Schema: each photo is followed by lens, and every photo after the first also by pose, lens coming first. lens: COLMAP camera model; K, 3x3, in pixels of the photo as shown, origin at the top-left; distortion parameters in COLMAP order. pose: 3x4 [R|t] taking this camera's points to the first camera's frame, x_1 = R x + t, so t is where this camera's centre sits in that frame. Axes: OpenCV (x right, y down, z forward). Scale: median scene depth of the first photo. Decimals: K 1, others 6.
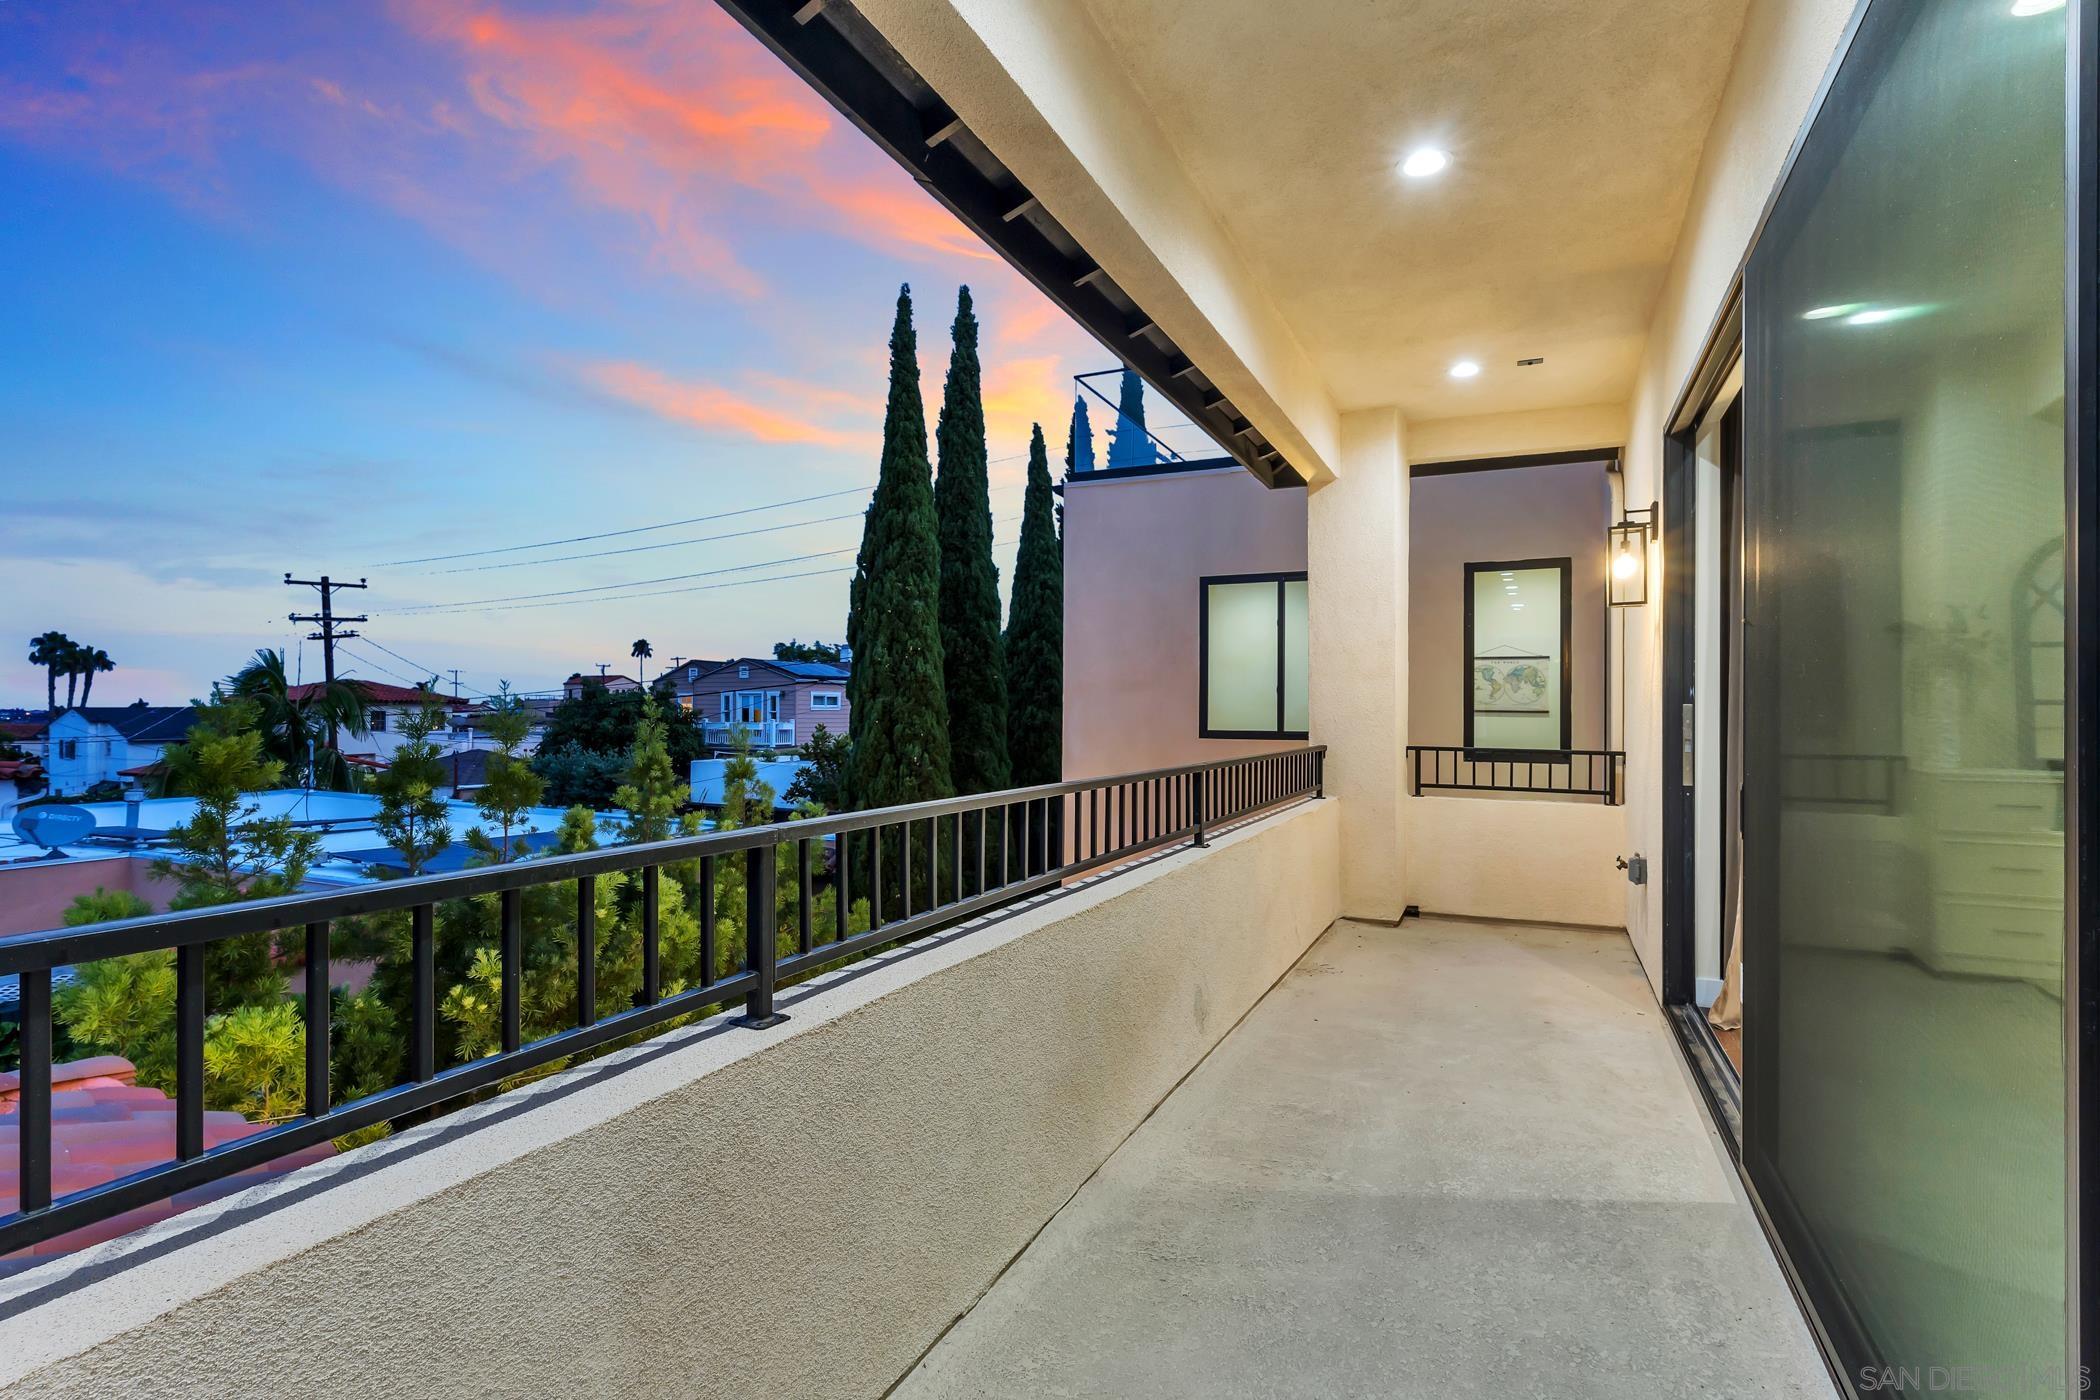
lens RADIAL K [[1009.7, 0, 1050.0], [0, 1009.7, 700.0], [0, 0, 1]] dist [0.003460, 0.000204]
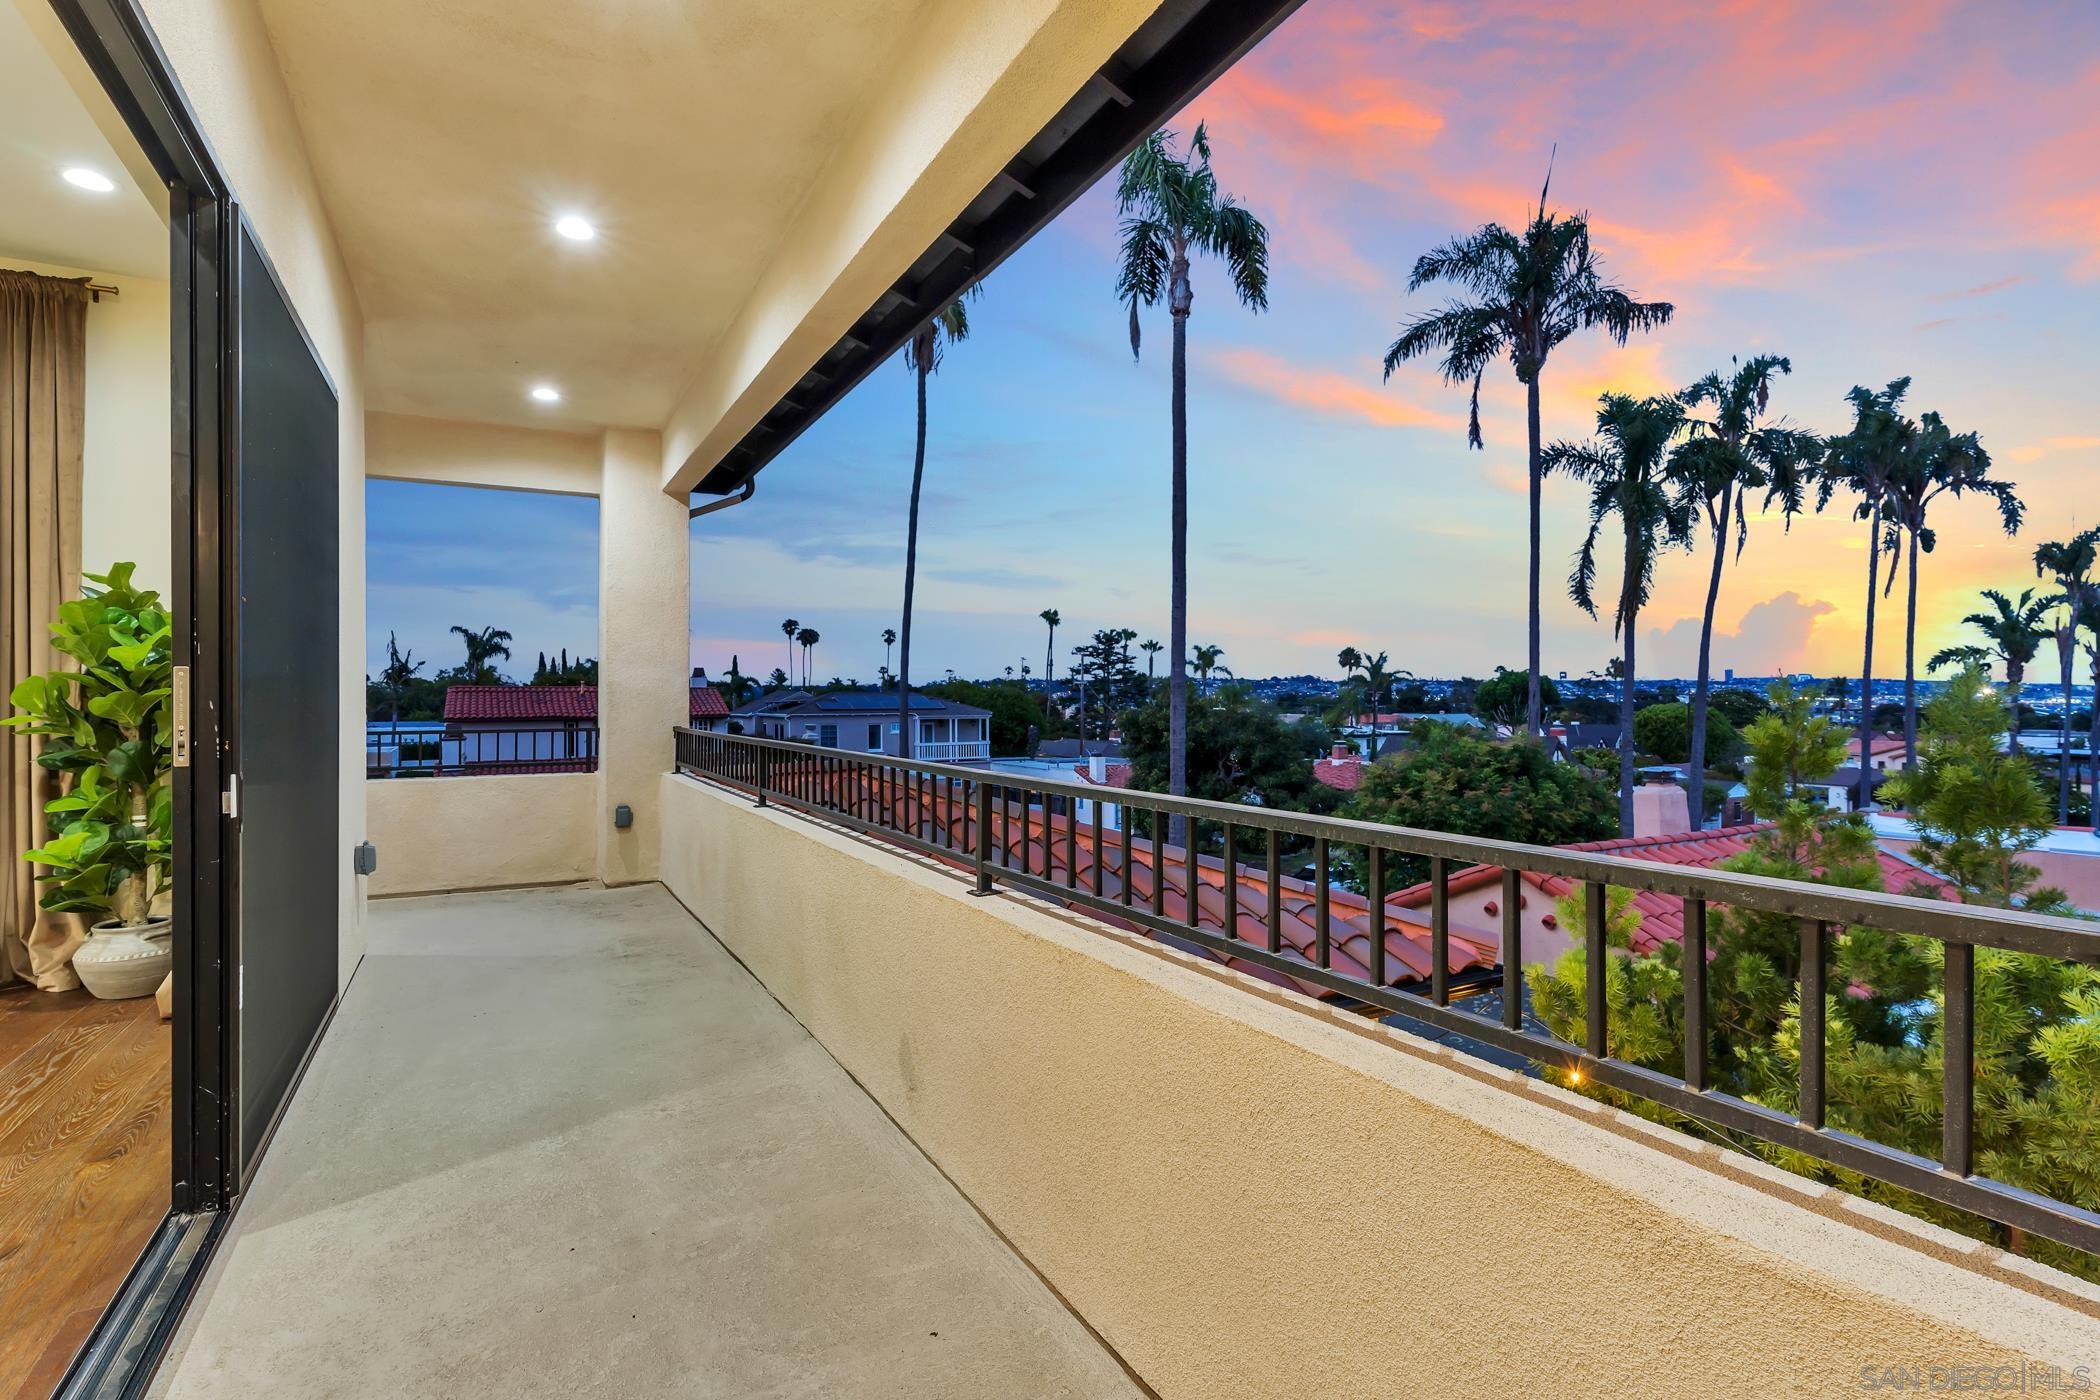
lens RADIAL K [[1000.9, 0, 1046.2], [0, 1000.9, 679.7], [0, 0, 1]] dist [0.003061, 0.000417]
pose [[-0.577067, -0.008959, -0.816648, 0.868705], [0.001433, 0.999927, -0.011982, 0.010154], [0.816695, -0.008085, -0.577012, 1.834209]]
